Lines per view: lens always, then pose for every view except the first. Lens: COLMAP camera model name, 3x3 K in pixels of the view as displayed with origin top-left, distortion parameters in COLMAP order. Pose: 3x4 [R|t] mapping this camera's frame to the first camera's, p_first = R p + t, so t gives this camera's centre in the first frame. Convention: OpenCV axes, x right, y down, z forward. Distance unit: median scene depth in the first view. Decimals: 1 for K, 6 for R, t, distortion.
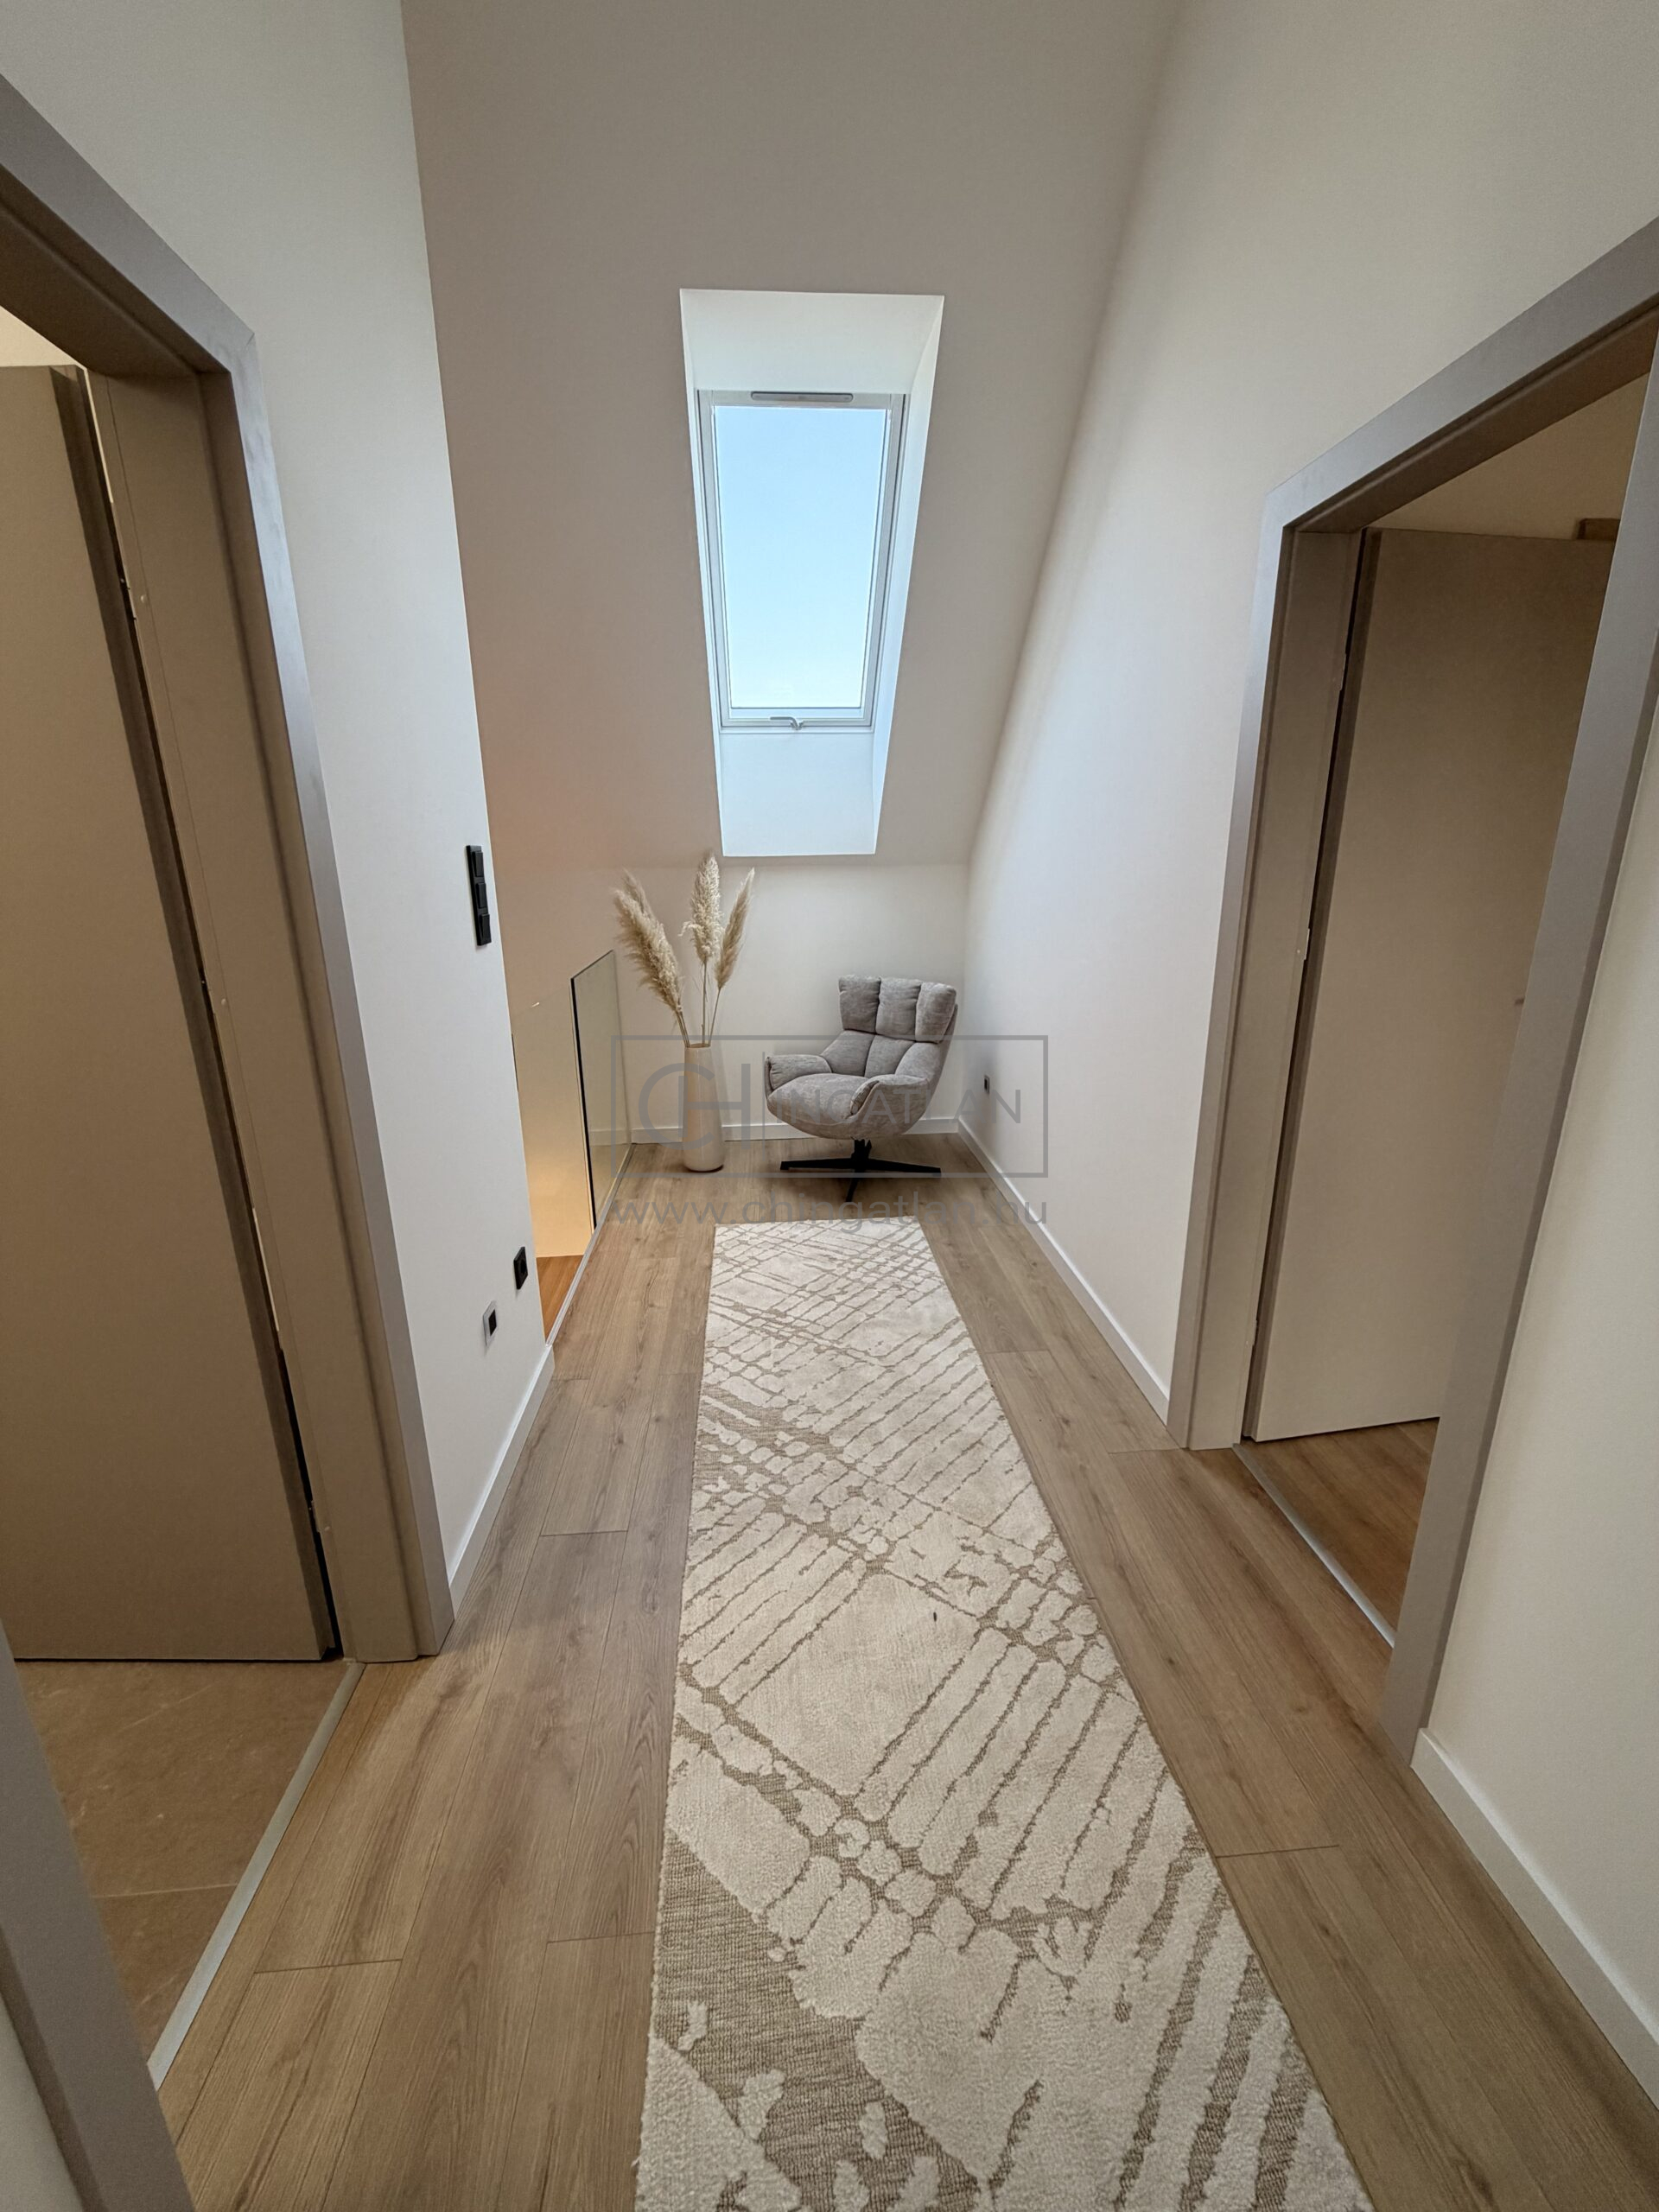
lens RADIAL K [[884.8, 0, 829.5], [0, 884.8, 1106.0], [0, 0, 1]] dist [-0.000190, 0.000035]
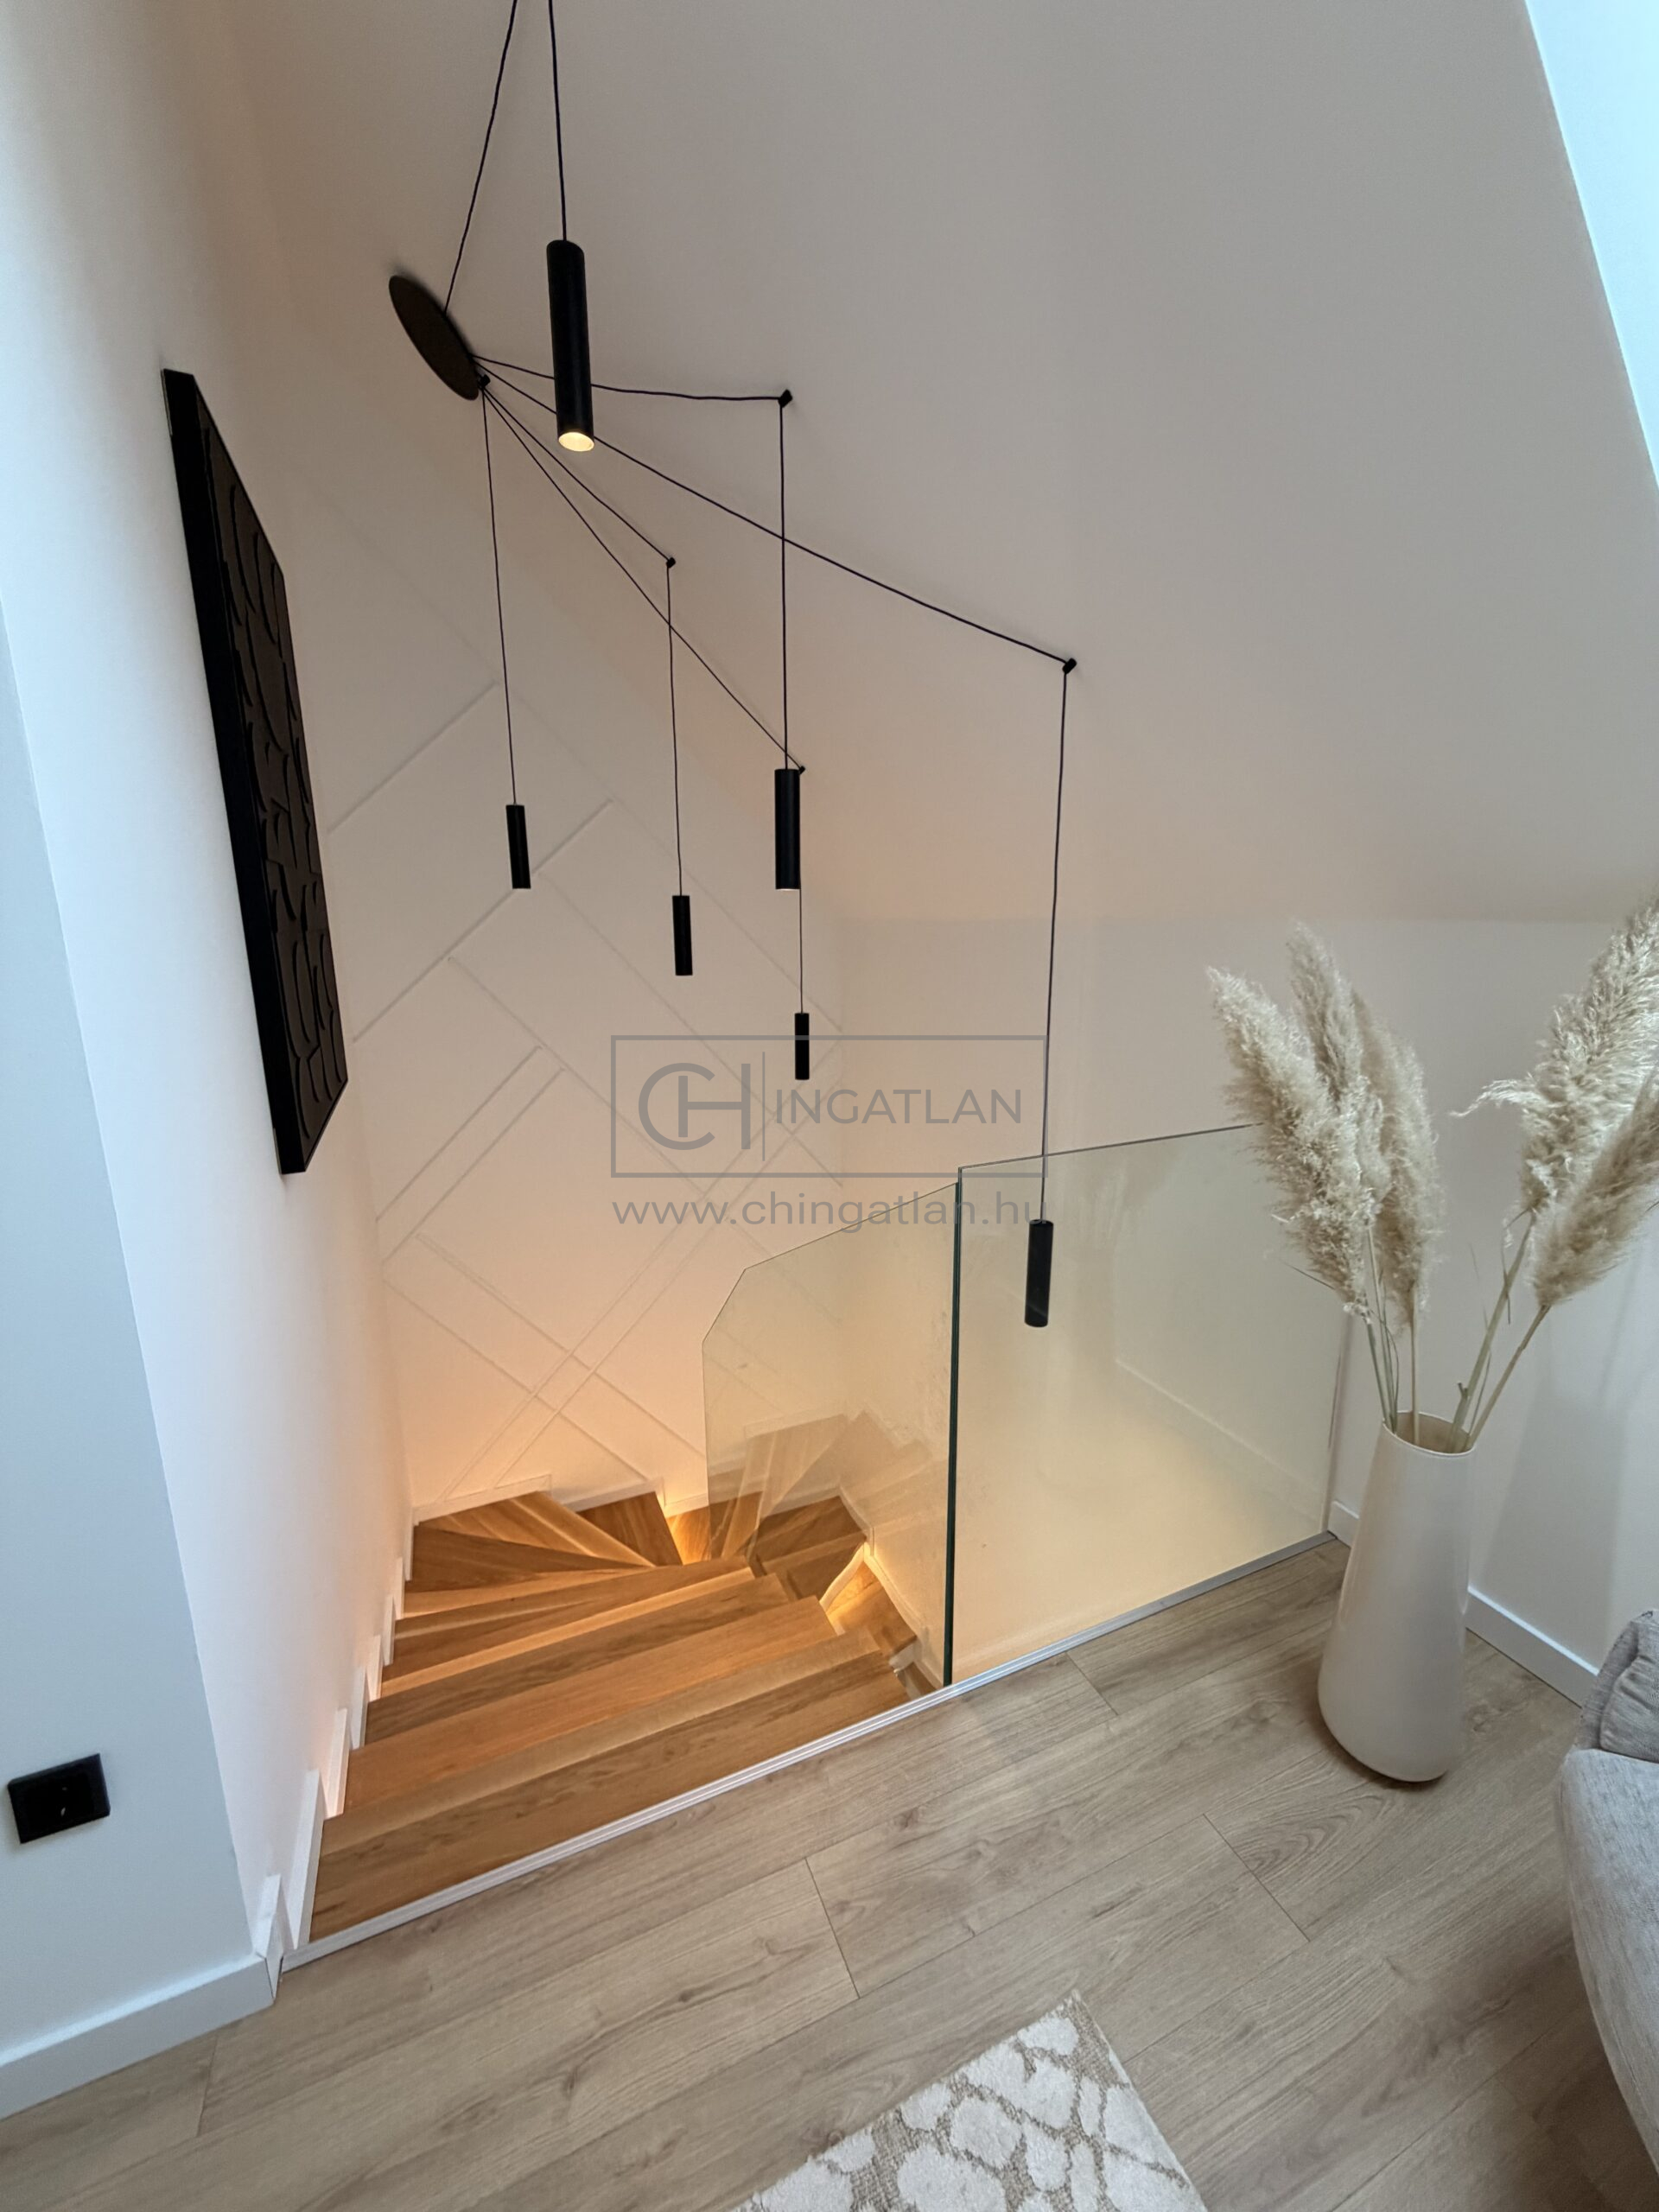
lens RADIAL K [[884.8, 0, 829.5], [0, 884.8, 1106.0], [0, 0, 1]] dist [-0.000190, 0.000035]
pose [[0.323850, 0.211372, -0.922195, 0.069154], [-0.251552, 0.958877, 0.131441, -0.186807], [0.912054, 0.189412, 0.363703, 0.682864]]
